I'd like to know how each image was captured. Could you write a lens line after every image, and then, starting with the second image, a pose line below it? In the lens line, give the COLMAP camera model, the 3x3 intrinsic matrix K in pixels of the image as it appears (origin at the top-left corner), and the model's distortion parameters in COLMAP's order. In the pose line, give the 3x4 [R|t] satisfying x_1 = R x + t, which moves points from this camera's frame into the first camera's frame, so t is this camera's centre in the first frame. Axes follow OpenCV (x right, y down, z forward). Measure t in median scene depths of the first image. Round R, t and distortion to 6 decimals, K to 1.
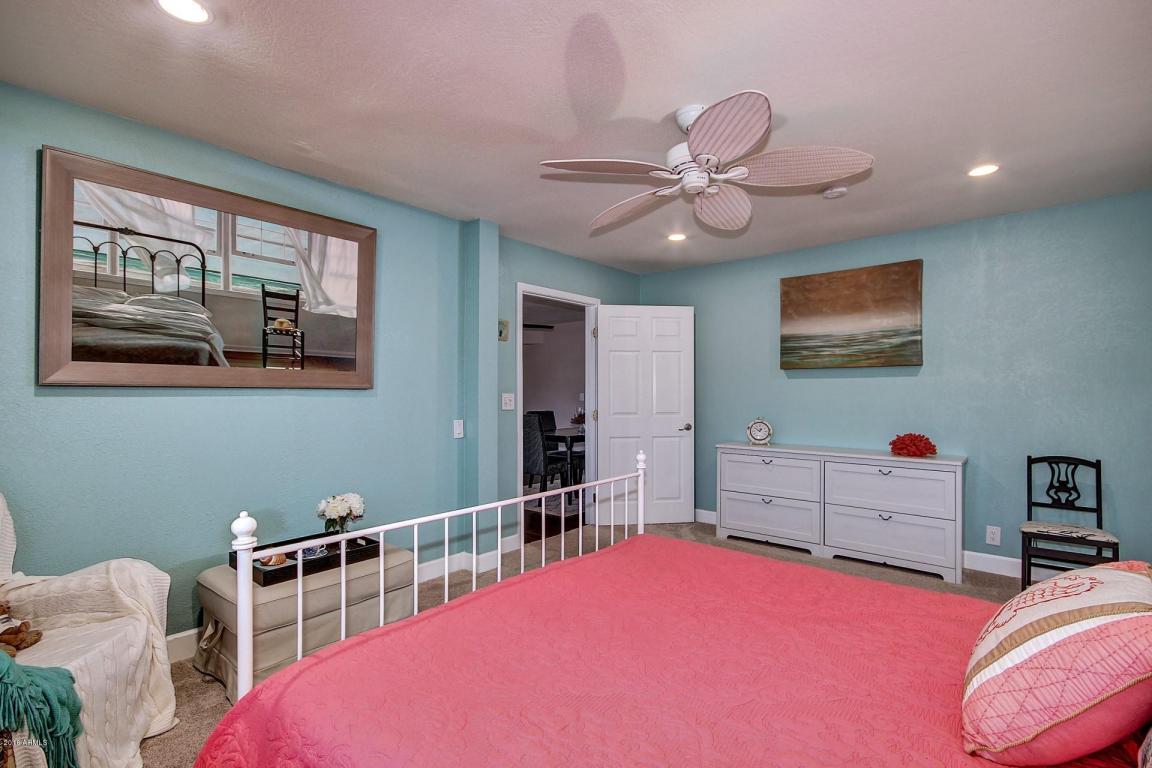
lens RADIAL K [[534.8, 0, 575.9], [0, 534.8, 388.2], [0, 0, 1]] dist [0.003419, -0.002170]
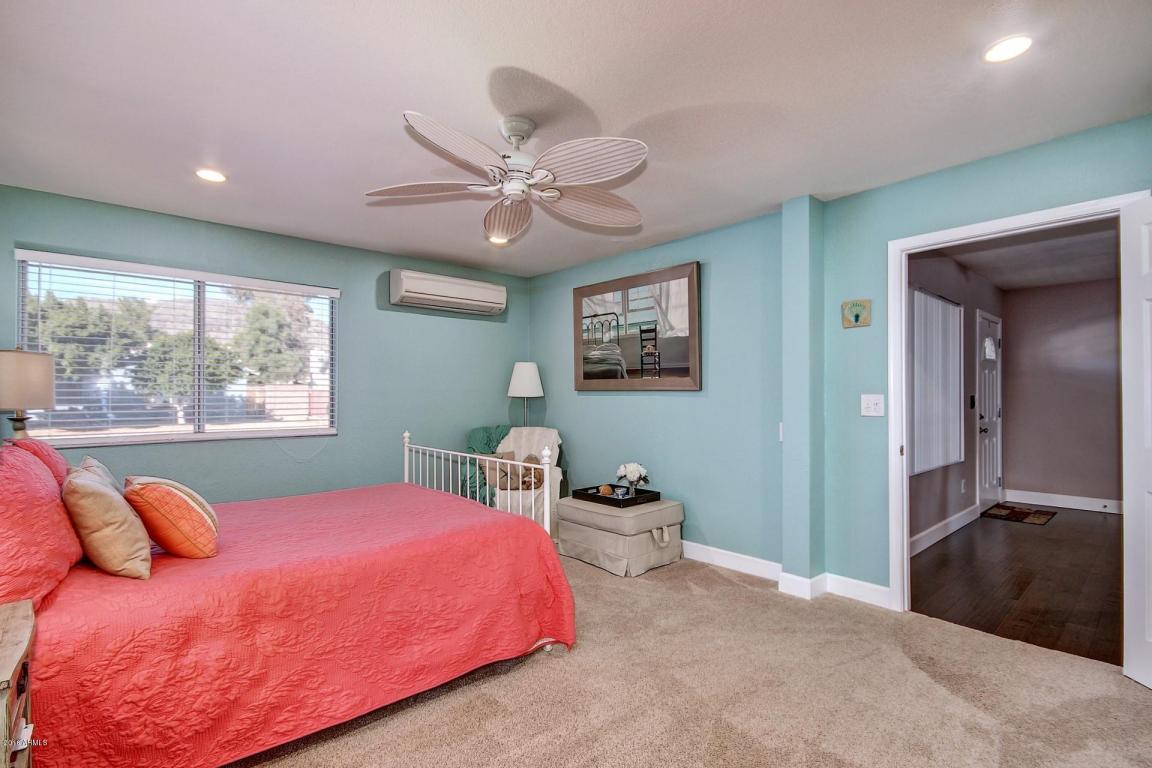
lens RADIAL K [[534.8, 0, 583.5], [0, 534.8, 389.4], [0, 0, 1]] dist [0.003419, -0.002170]
pose [[-0.134566, -0.009458, -0.990860, 1.010612], [0.008924, 0.999902, -0.010757, 0.010925], [0.990865, -0.010290, -0.134468, 1.033779]]
